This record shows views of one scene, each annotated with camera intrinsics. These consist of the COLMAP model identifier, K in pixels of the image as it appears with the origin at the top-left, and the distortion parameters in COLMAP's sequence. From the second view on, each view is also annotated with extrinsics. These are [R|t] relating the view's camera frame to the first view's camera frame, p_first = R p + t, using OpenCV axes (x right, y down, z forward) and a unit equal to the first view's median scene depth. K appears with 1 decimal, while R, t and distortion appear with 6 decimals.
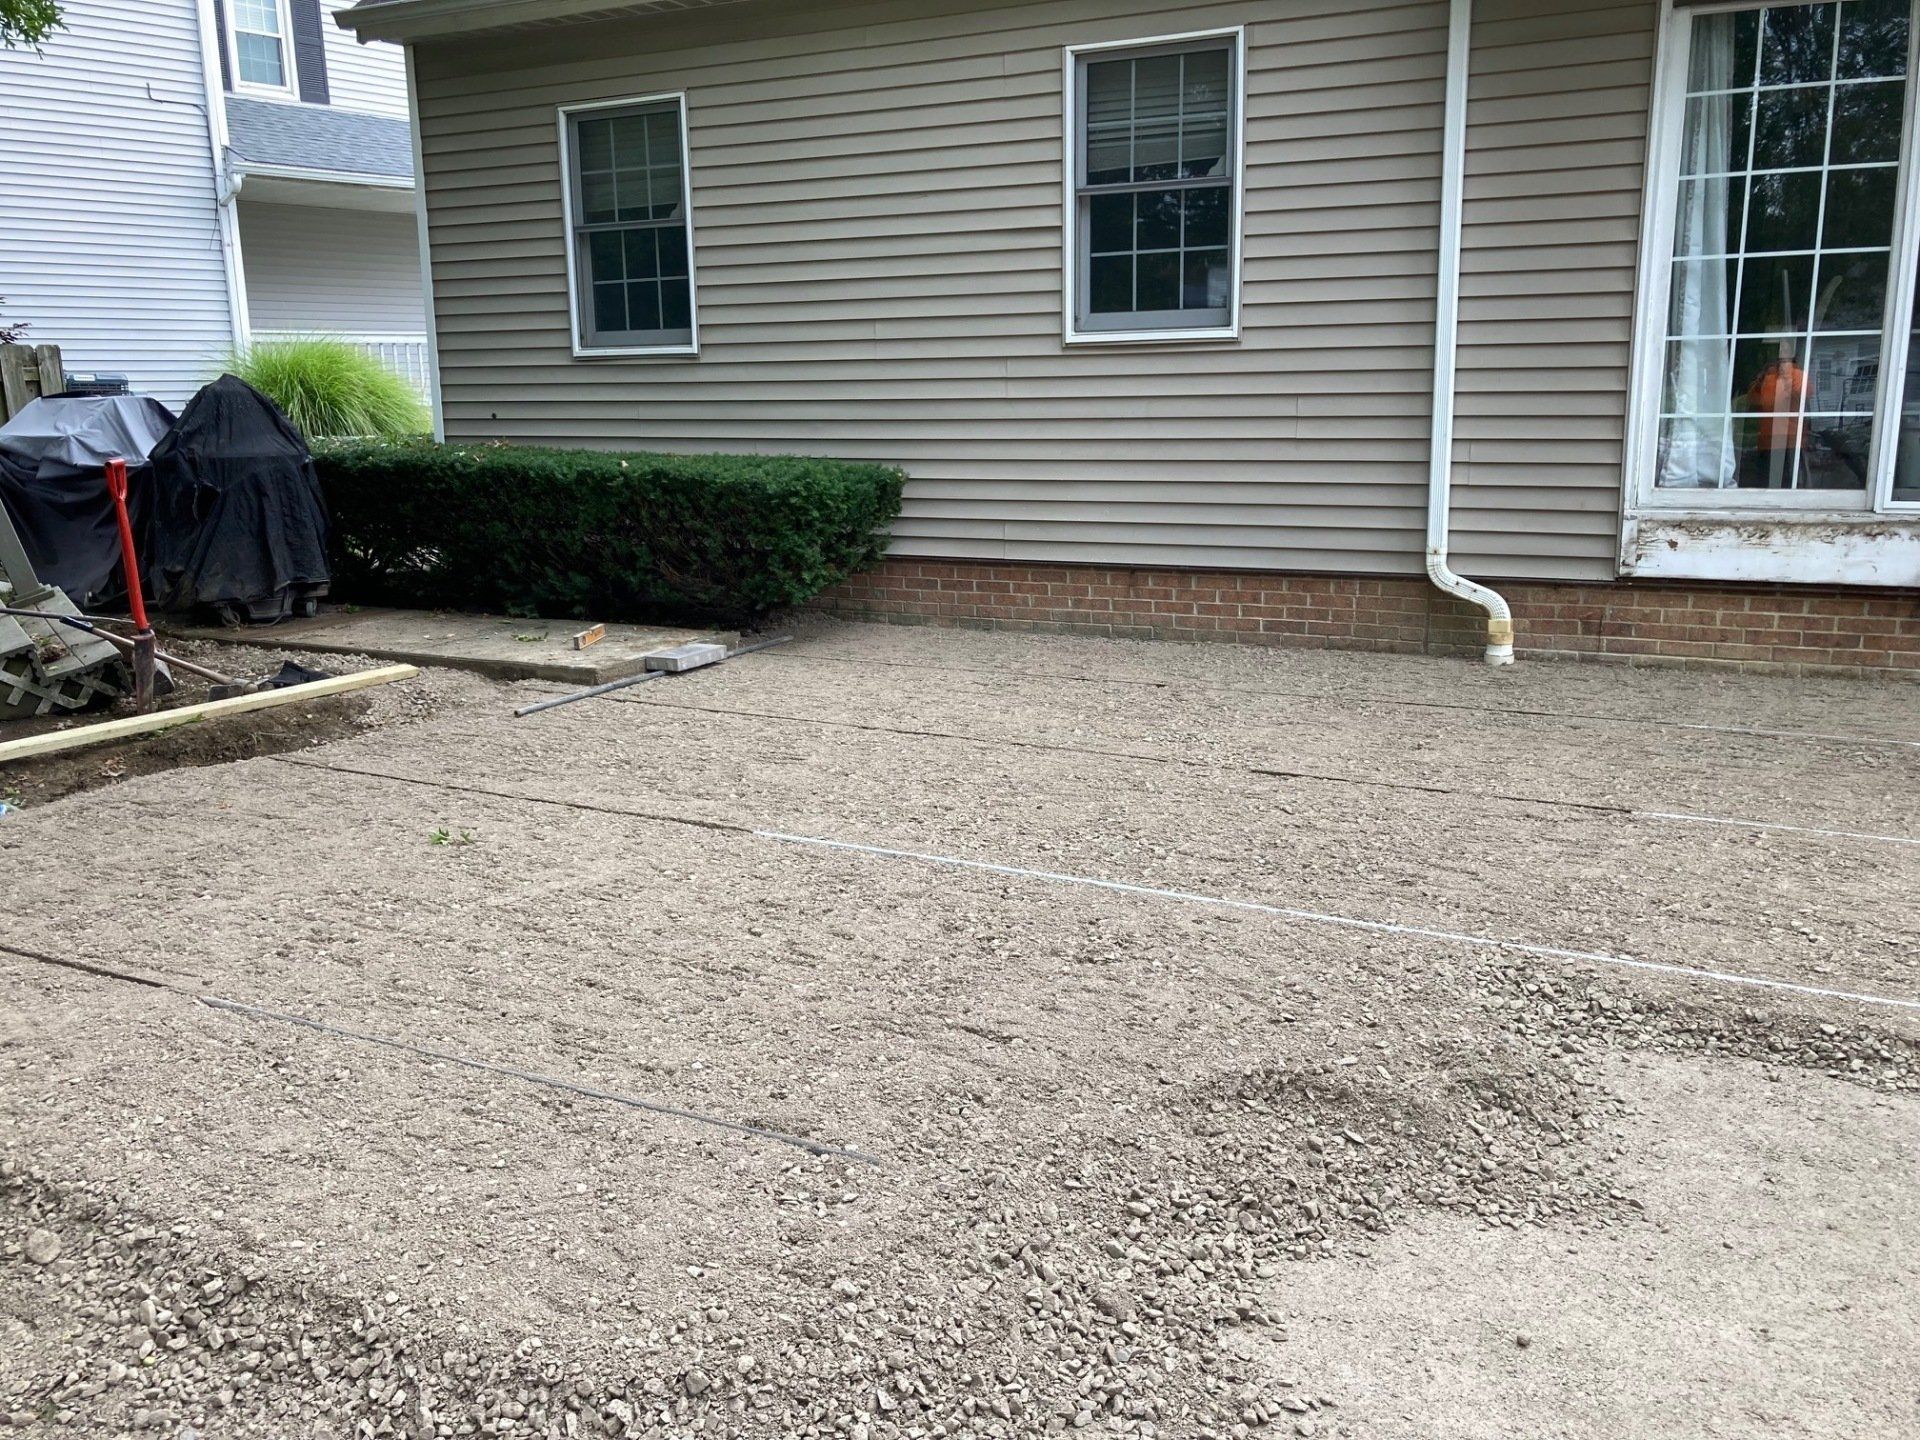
lens RADIAL K [[1572.1, 0, 964.6], [0, 1572.1, 710.2], [0, 0, 1]] dist [0.012861, -0.003562]
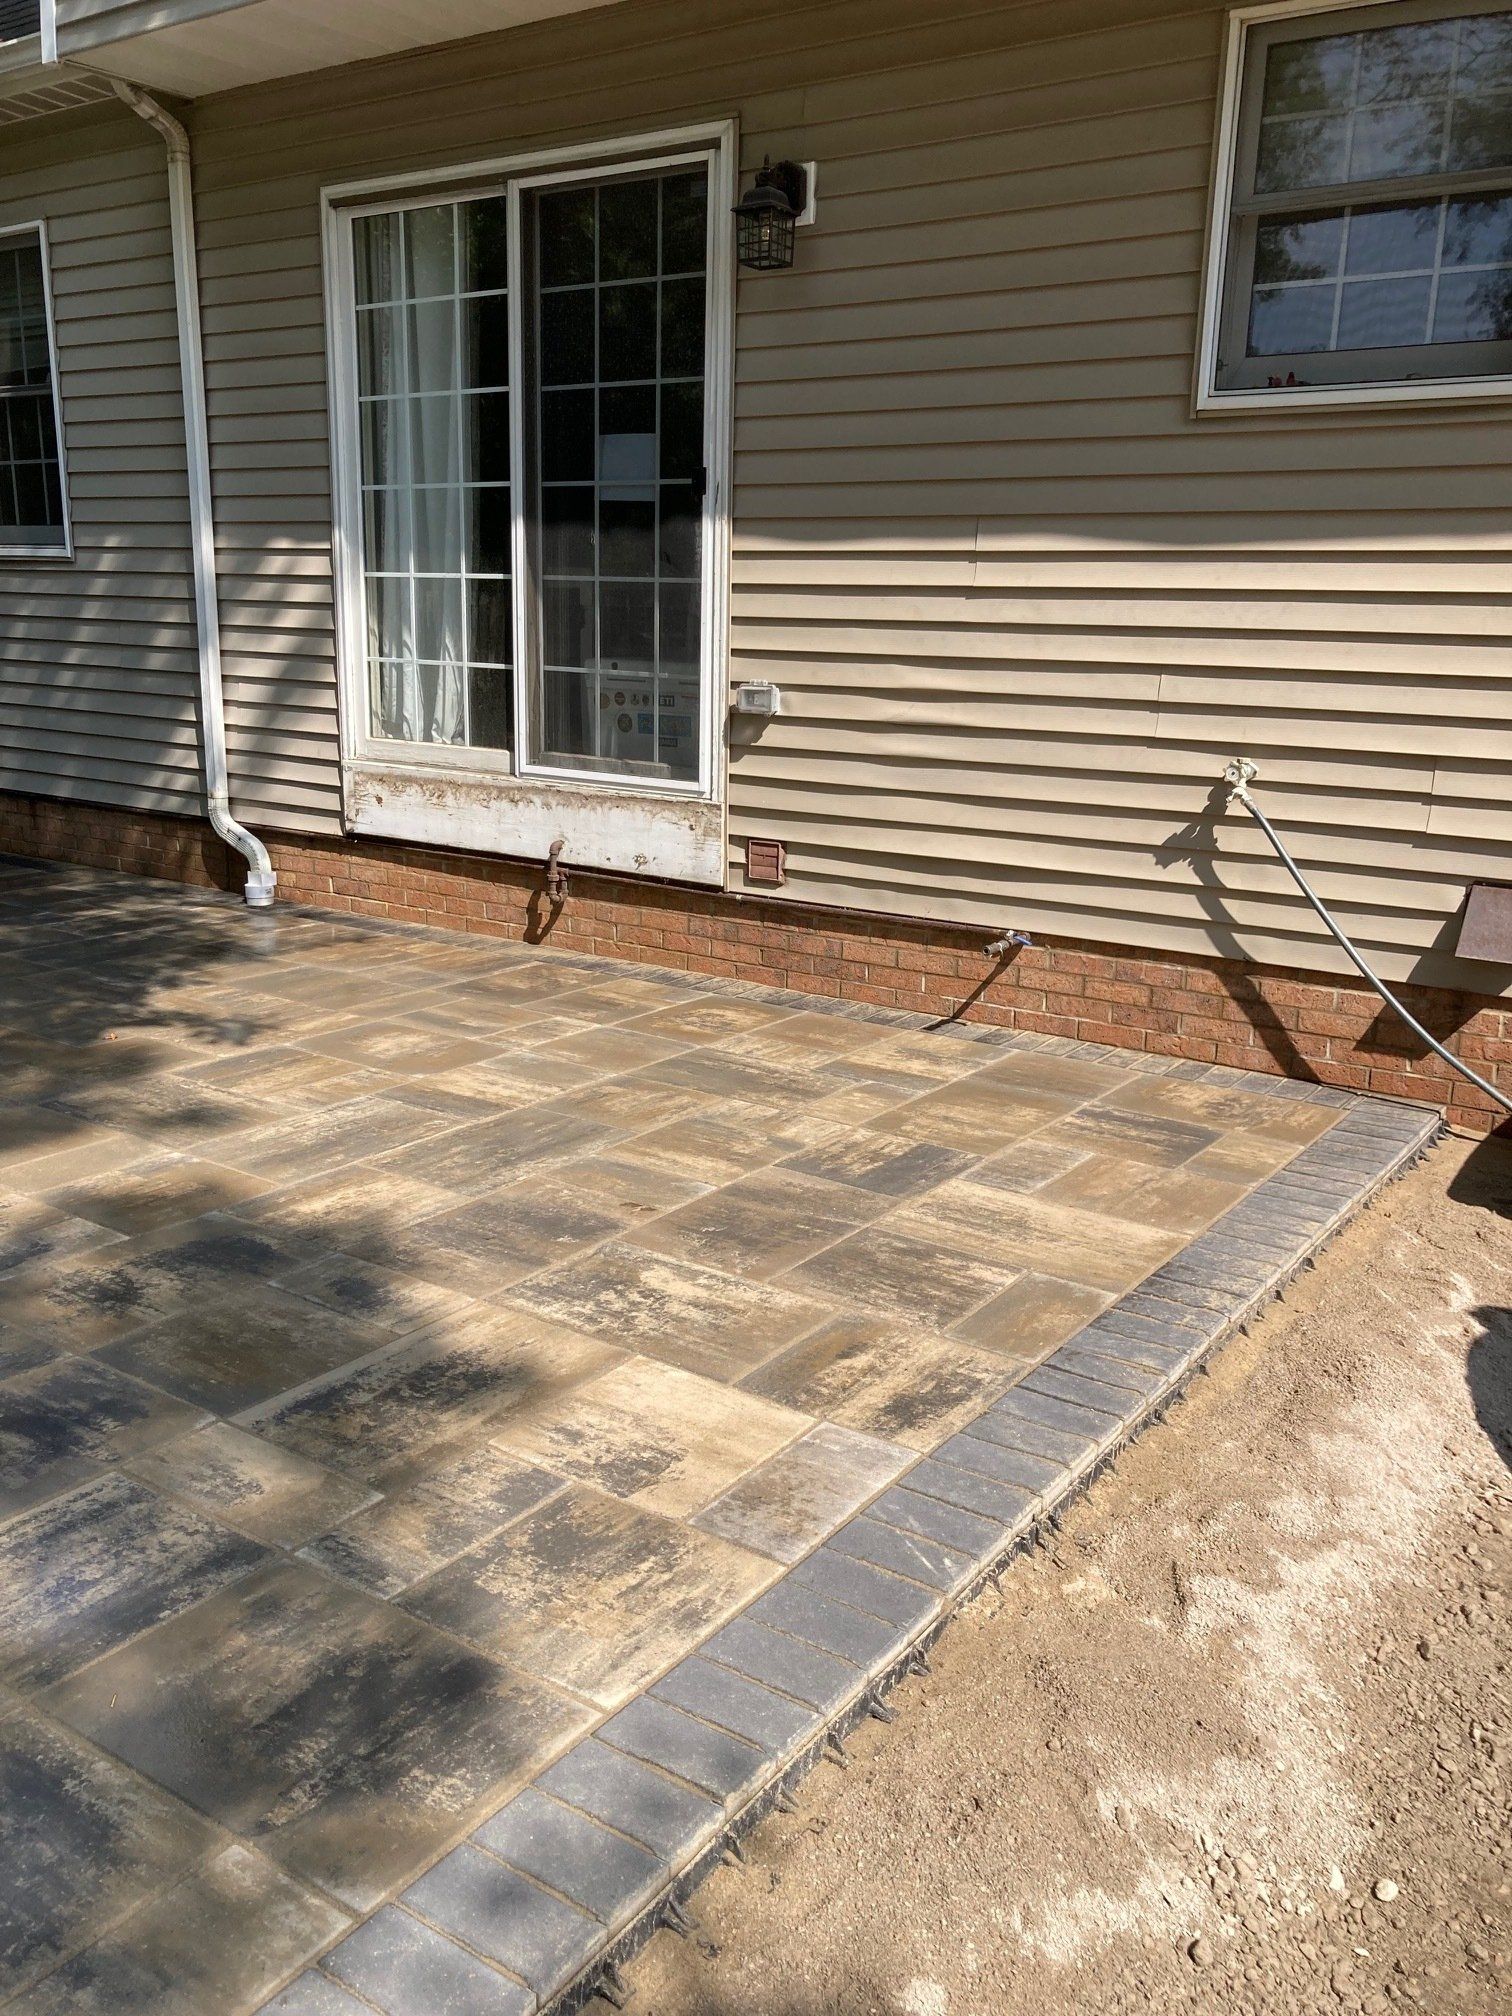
lens RADIAL K [[1644.9, 0, 800.0], [0, 1644.9, 1027.3], [0, 0, 1]] dist [0.017978, -0.013434]
pose [[0.990043, 0.074068, -0.119702, 0.742400], [-0.069398, 0.996673, 0.042734, -0.027897], [0.122469, -0.034001, 0.991890, 0.060839]]
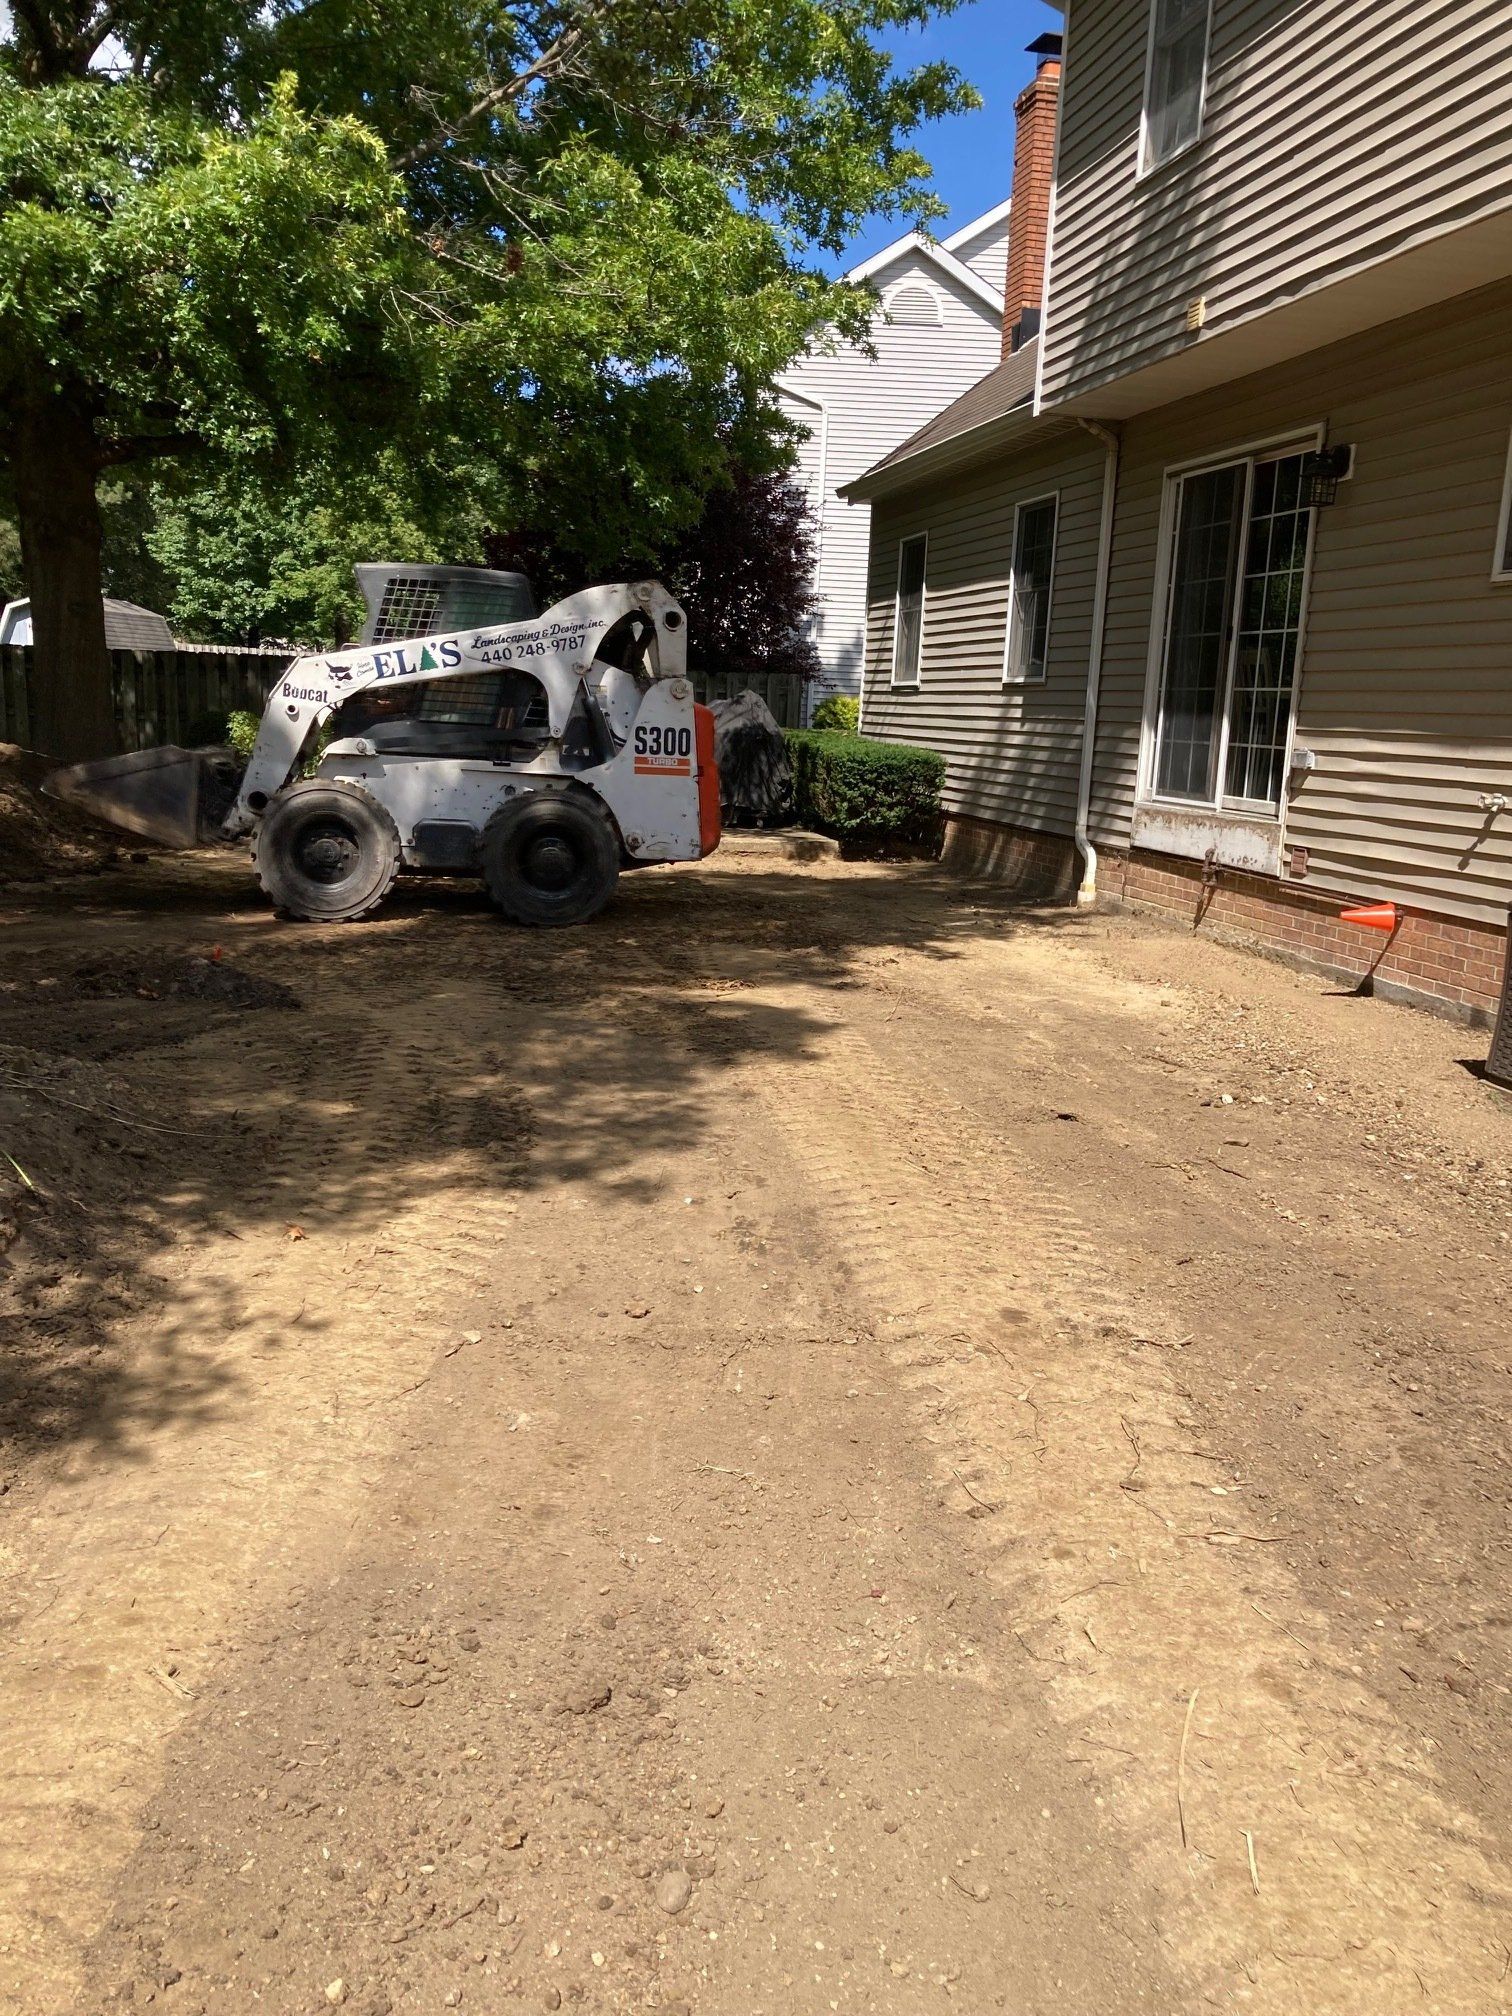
lens RADIAL K [[1674.7, 0, 764.5], [0, 1674.7, 1008.0], [0, 0, 1]] dist [0.032178, -0.031474]
pose [[0.621548, 0.181291, -0.762110, 1.336207], [-0.214932, 0.974985, 0.056640, 0.047336], [0.753315, 0.128597, 0.644965, -0.257061]]
